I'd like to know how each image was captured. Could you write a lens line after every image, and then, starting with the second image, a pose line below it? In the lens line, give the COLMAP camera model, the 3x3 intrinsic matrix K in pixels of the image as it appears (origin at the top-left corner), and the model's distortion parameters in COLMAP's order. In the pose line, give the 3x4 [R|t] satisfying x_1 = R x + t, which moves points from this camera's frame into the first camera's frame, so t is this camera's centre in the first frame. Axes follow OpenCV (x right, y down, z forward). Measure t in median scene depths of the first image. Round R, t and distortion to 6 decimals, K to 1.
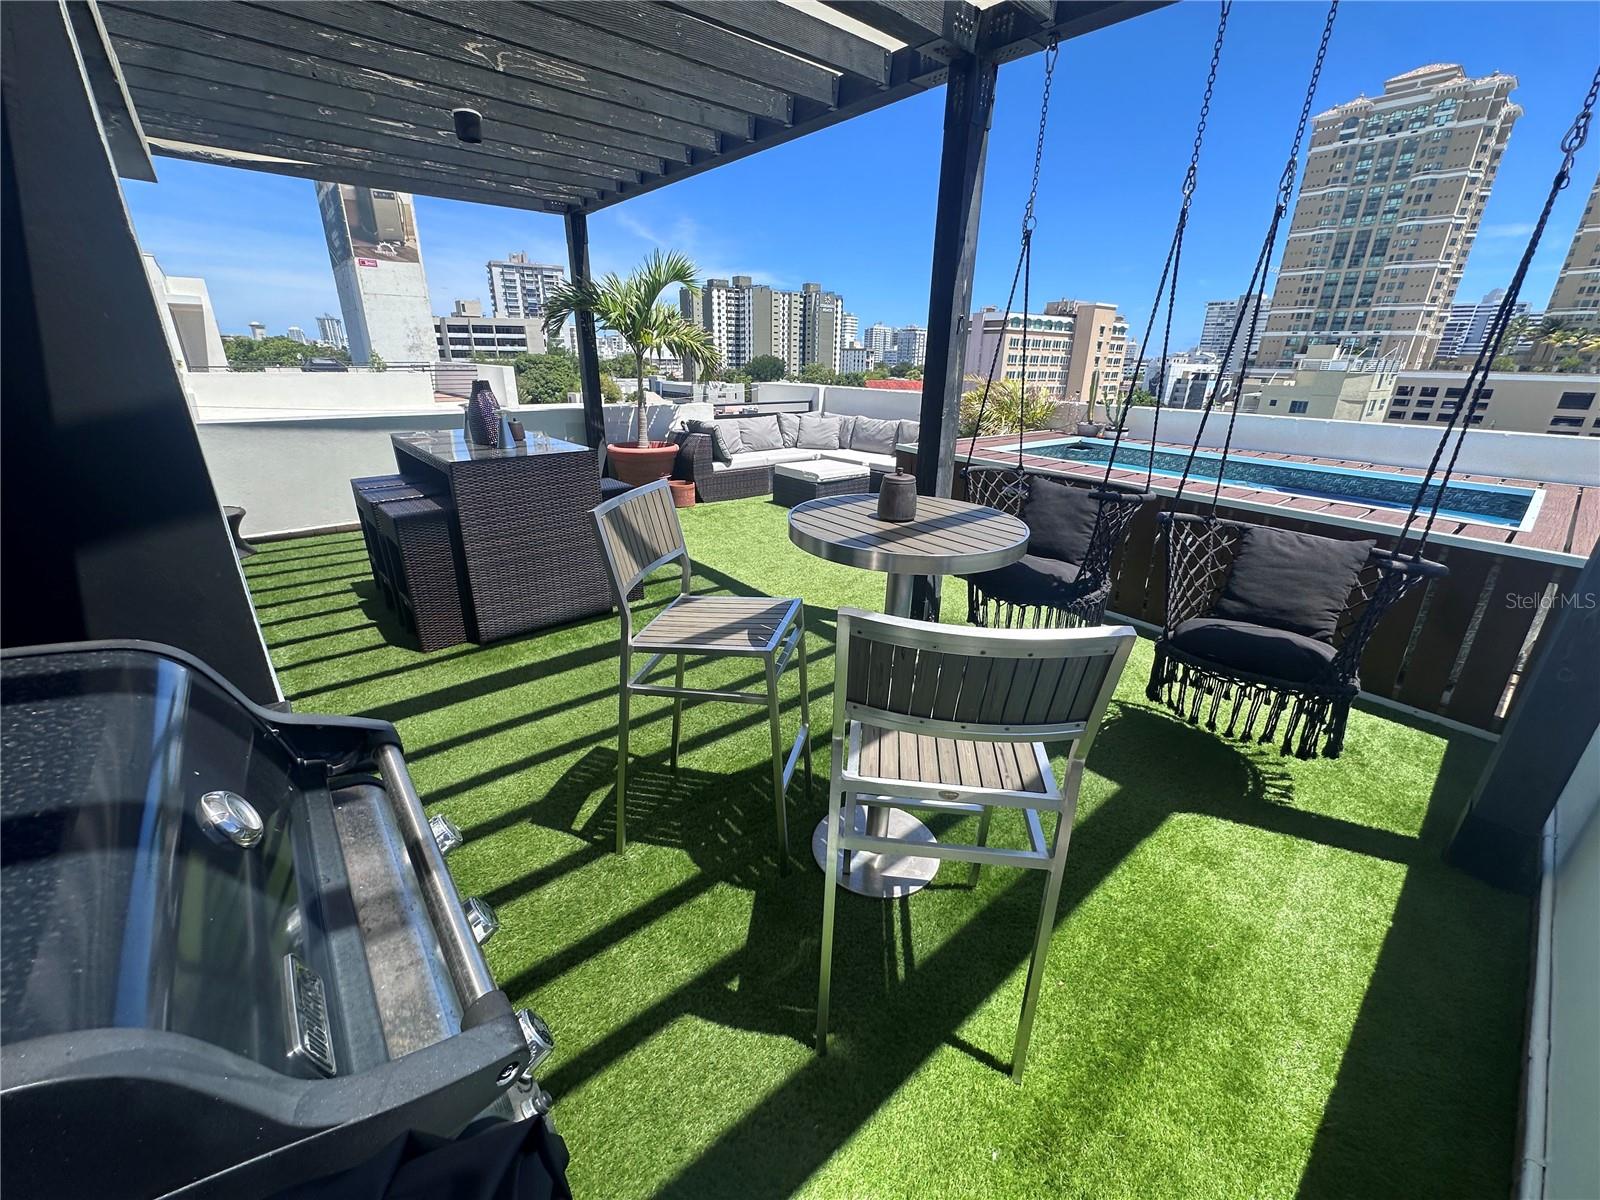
lens RADIAL K [[638.6, 0, 797.8], [0, 638.6, 598.6], [0, 0, 1]] dist [-0.005877, 0.000920]
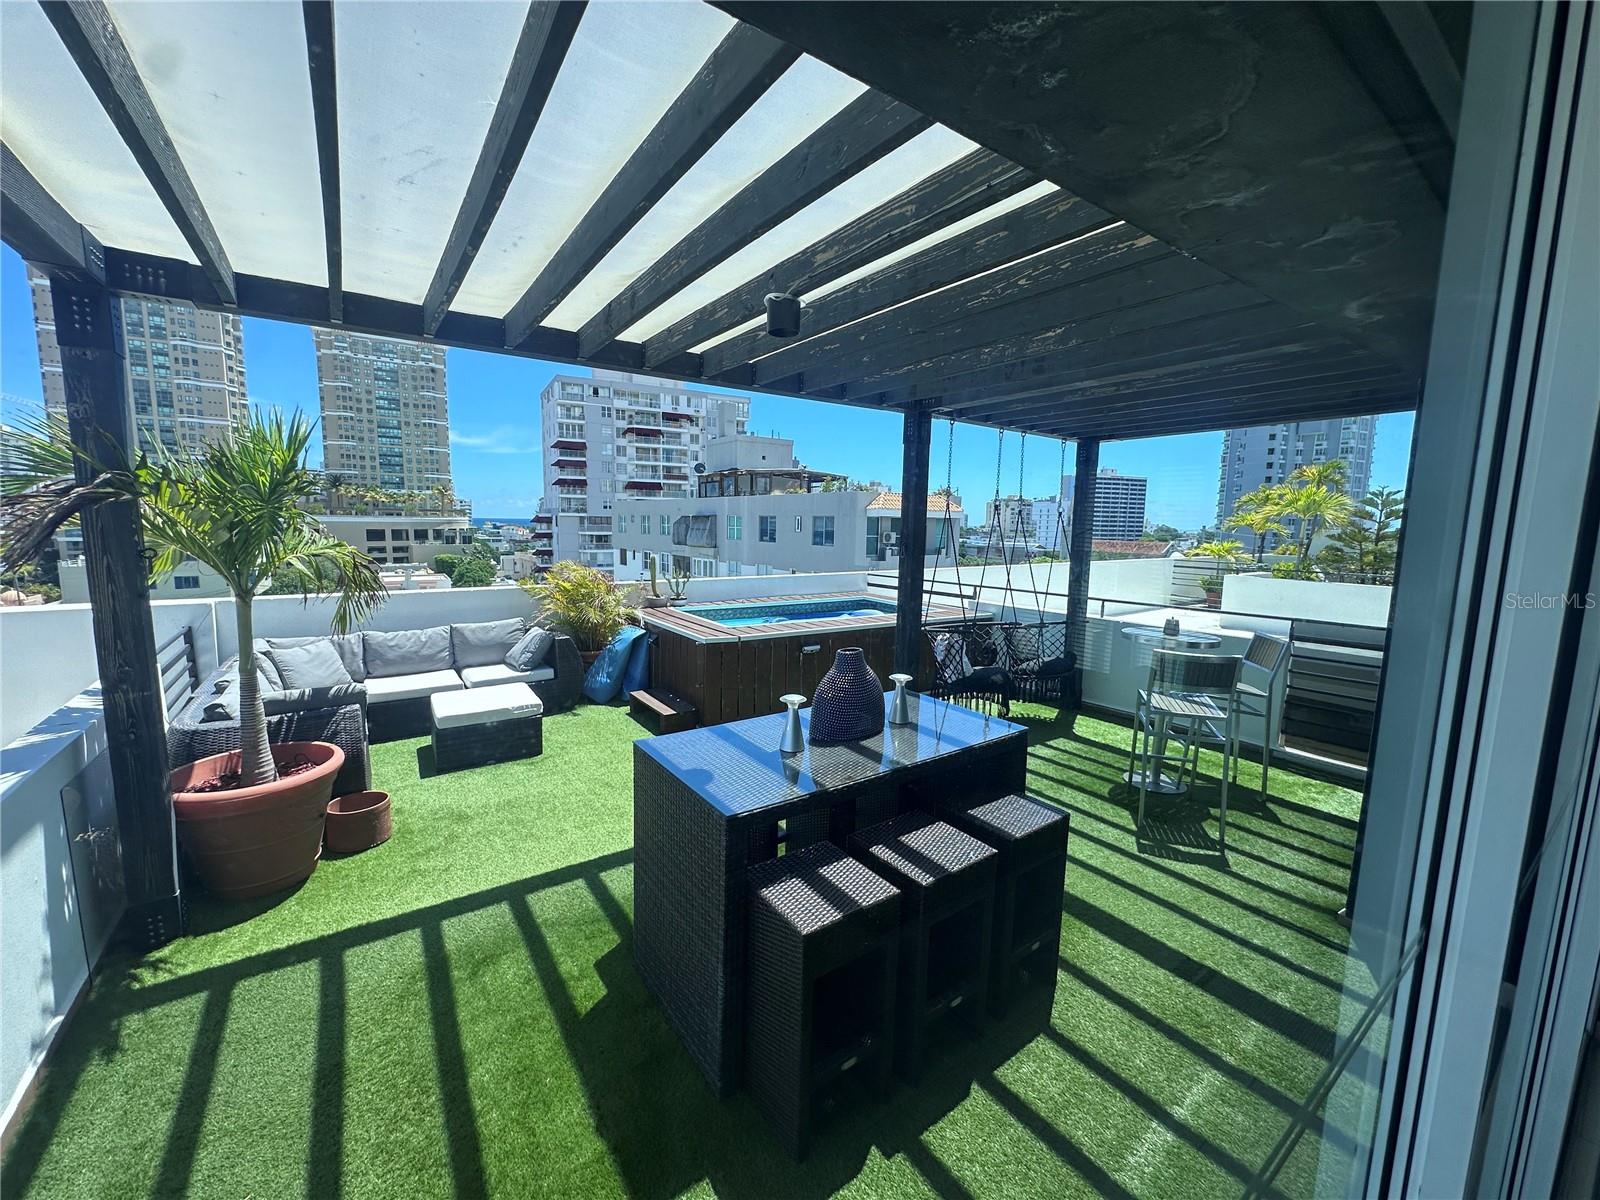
lens RADIAL K [[638.6, 0, 799.3], [0, 638.6, 600.3], [0, 0, 1]] dist [-0.005877, 0.000920]
pose [[0.090421, -0.139111, 0.986140, -1.262354], [0.339074, 0.935338, 0.100855, -0.512321], [-0.936404, 0.325255, 0.131743, 0.996569]]
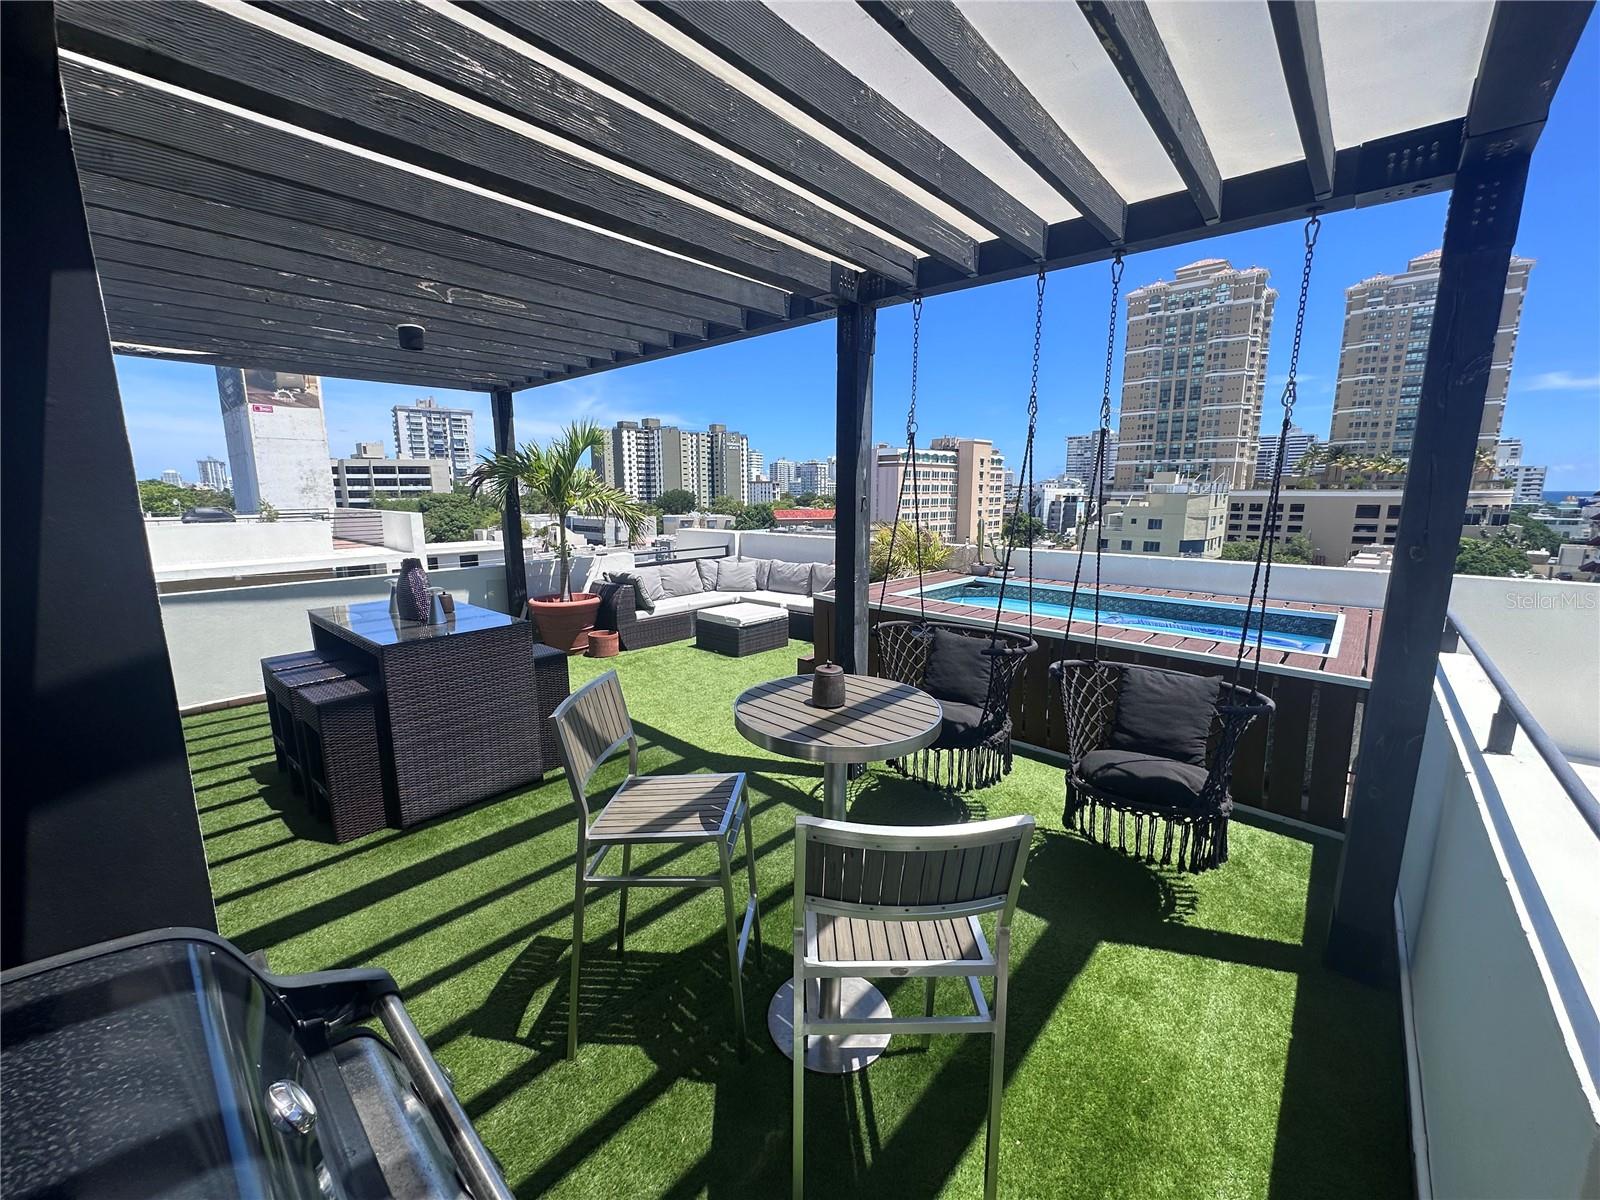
lens RADIAL K [[638.6, 0, 797.8], [0, 638.6, 599.8], [0, 0, 1]] dist [-0.005877, 0.000920]
pose [[0.990172, -0.043480, 0.132921, -0.021400], [0.067778, 0.980559, -0.184148, -0.048616], [-0.122330, 0.191347, 0.973869, -0.068150]]
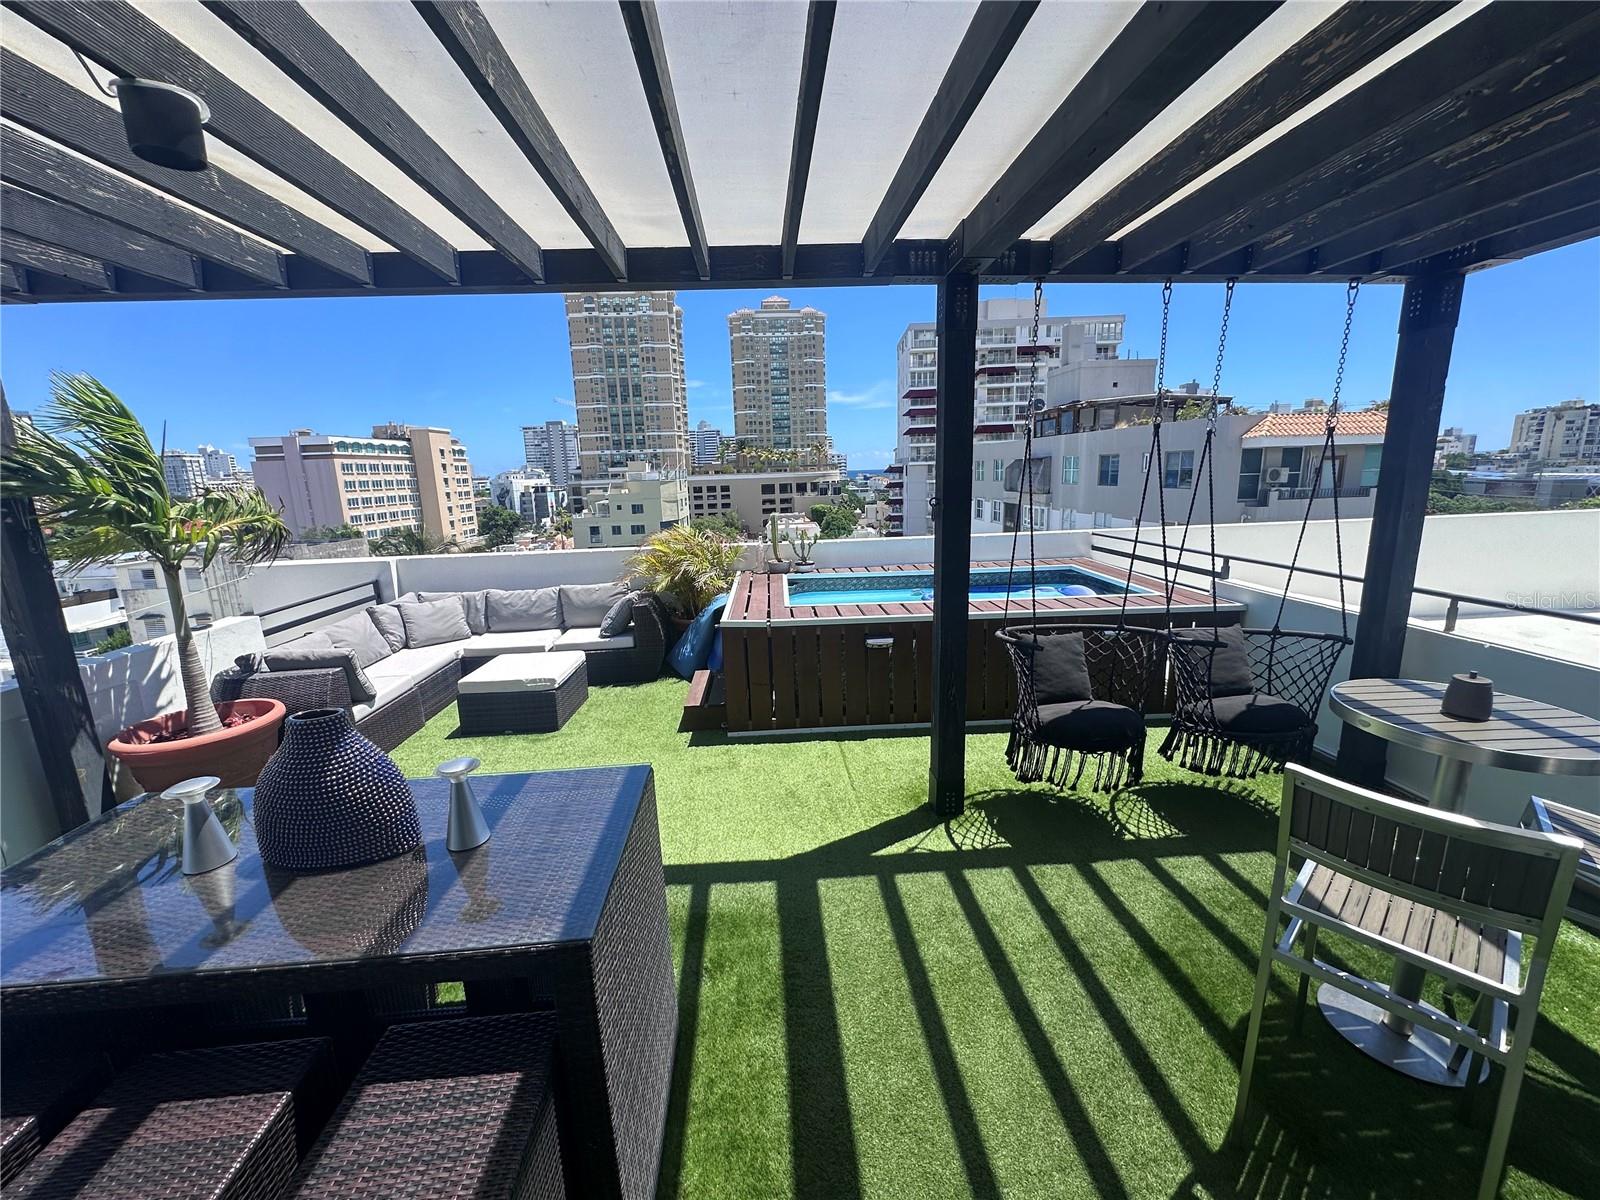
lens RADIAL K [[638.6, 0, 798.7], [0, 638.6, 599.7], [0, 0, 1]] dist [-0.005877, 0.000920]
pose [[0.596787, -0.195827, 0.778136, -0.649920], [0.324131, 0.945954, -0.010530, -0.324754], [-0.734019, 0.258502, 0.628007, 0.532302]]
